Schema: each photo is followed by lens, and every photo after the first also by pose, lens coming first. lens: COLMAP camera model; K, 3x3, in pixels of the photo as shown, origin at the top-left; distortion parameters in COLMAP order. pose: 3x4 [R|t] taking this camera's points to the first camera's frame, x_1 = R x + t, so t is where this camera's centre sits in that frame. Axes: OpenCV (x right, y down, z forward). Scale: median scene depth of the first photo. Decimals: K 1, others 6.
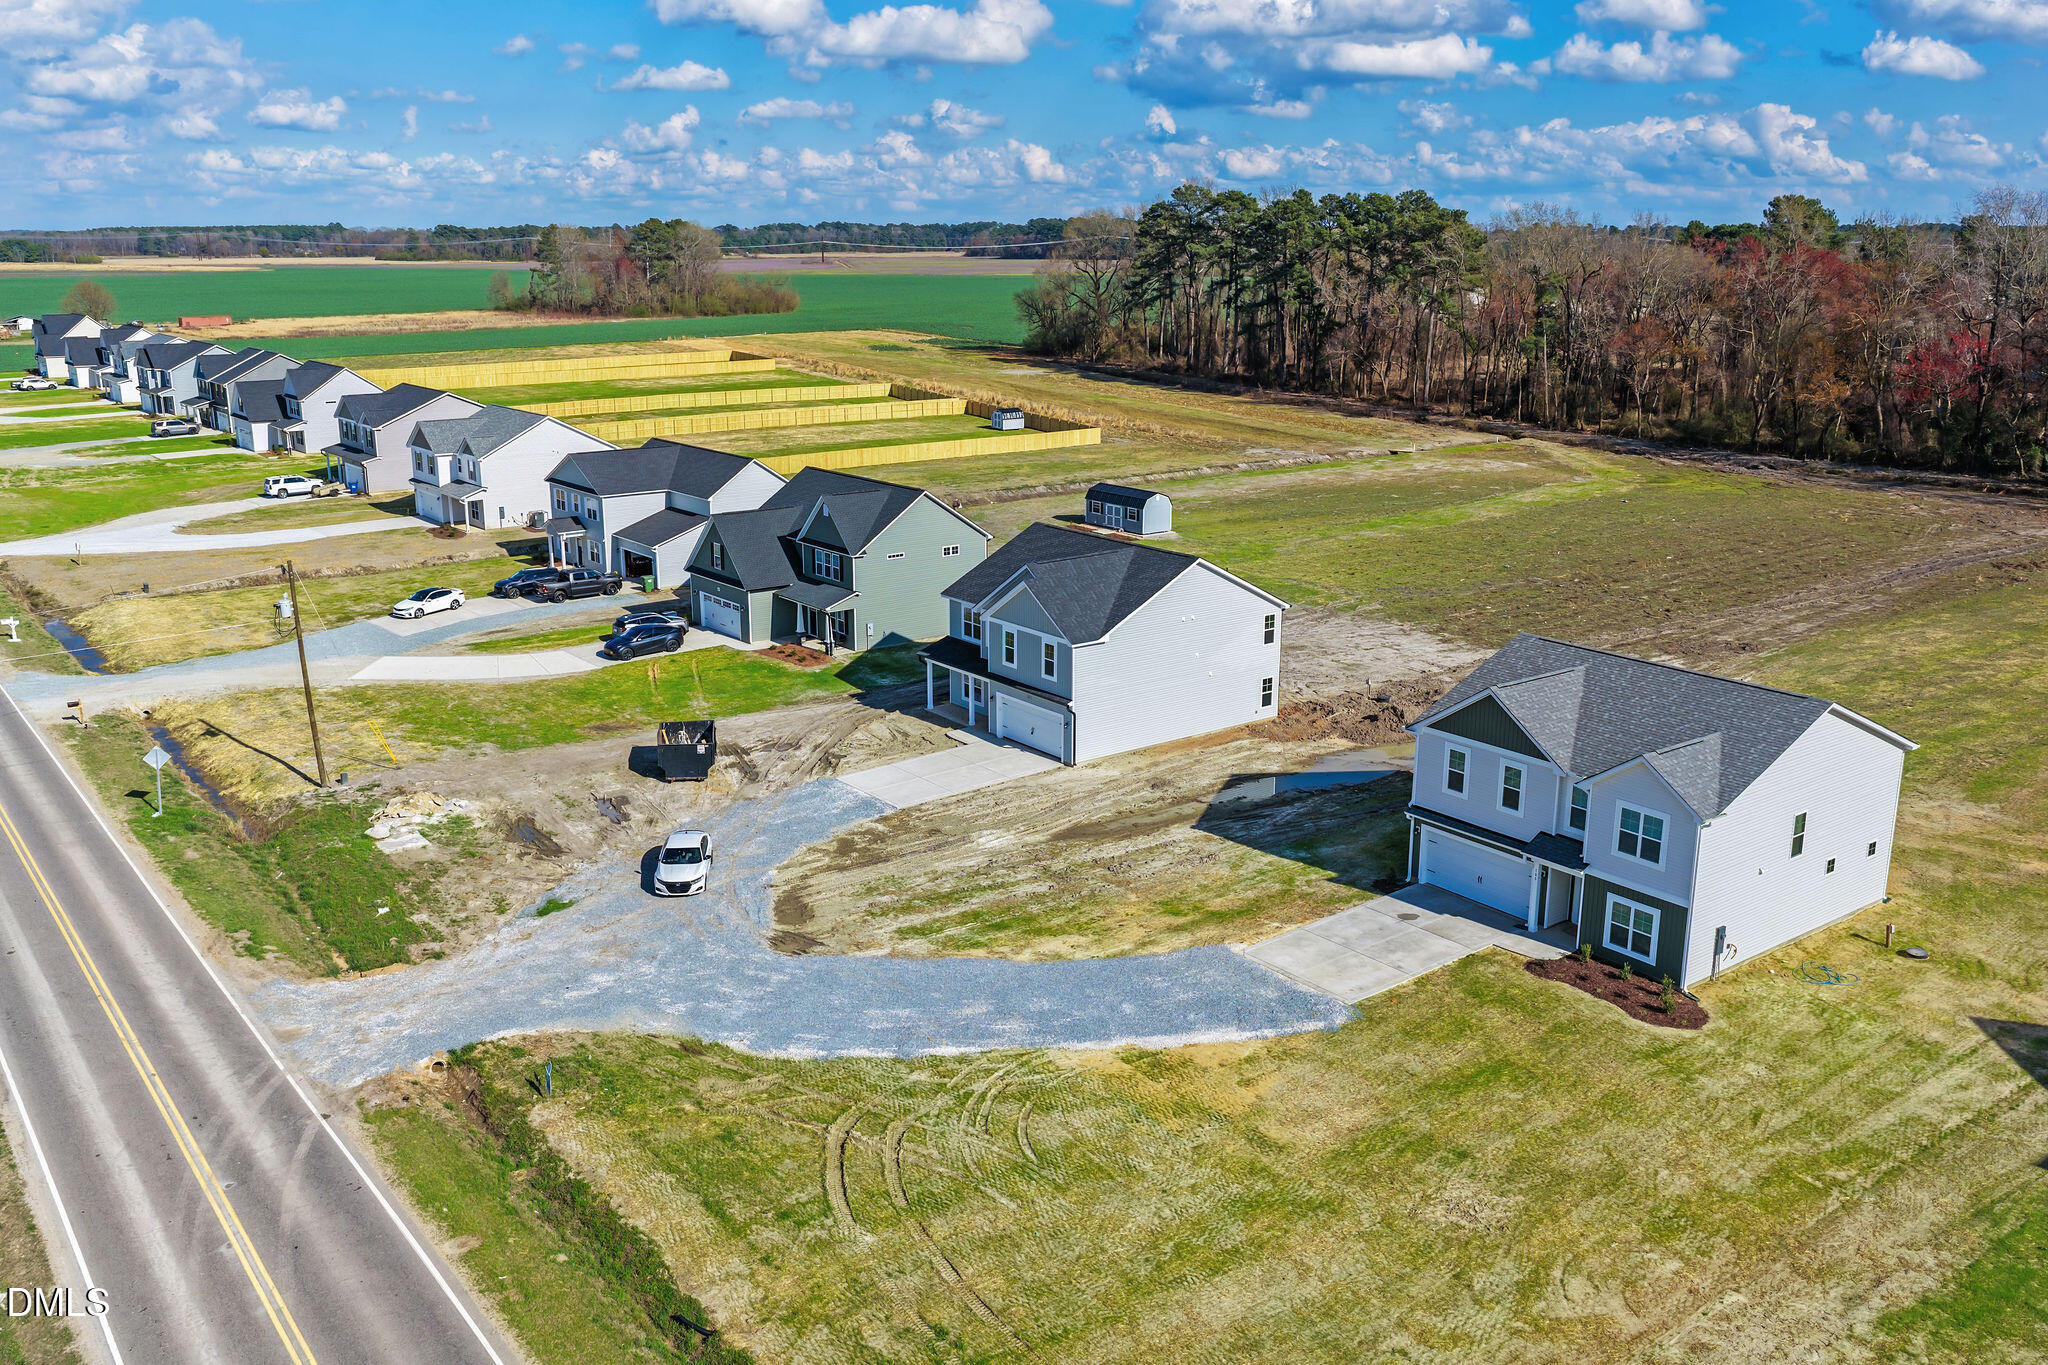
lens RADIAL K [[1700.2, 0, 1034.5], [0, 1700.2, 676.7], [0, 0, 1]] dist [-0.004311, 0.008338]
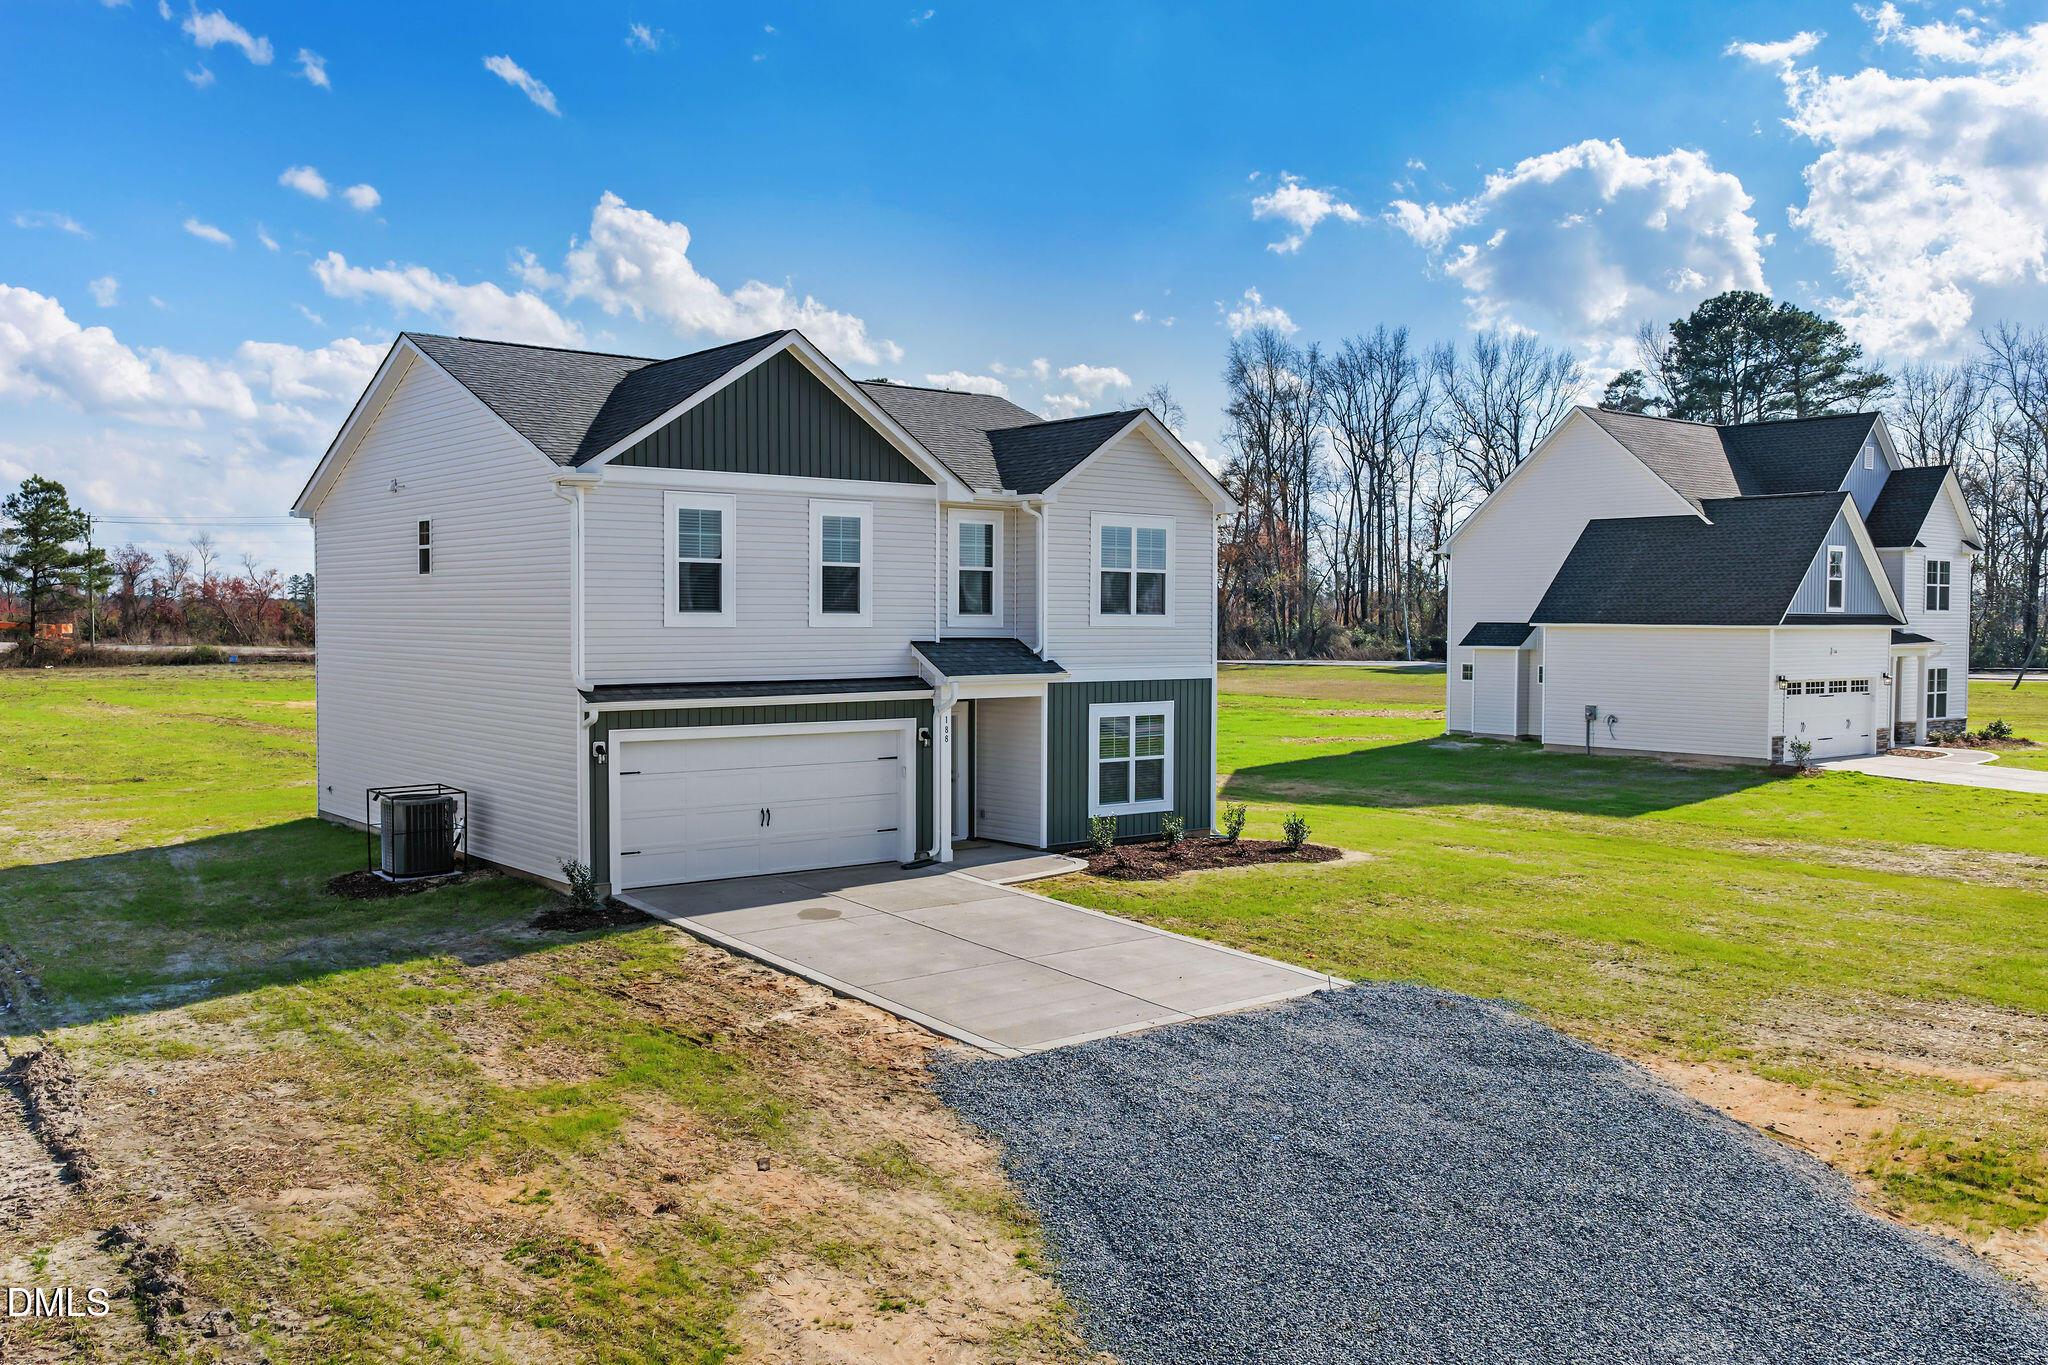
lens RADIAL K [[1700.2, 0, 1034.5], [0, 1700.2, 676.7], [0, 0, 1]] dist [-0.004311, 0.008338]
pose [[-0.033147, -0.039305, 0.998677, -0.166591], [0.249451, 0.967278, 0.046348, 0.087149], [-0.967820, 0.250658, -0.022257, 0.984639]]
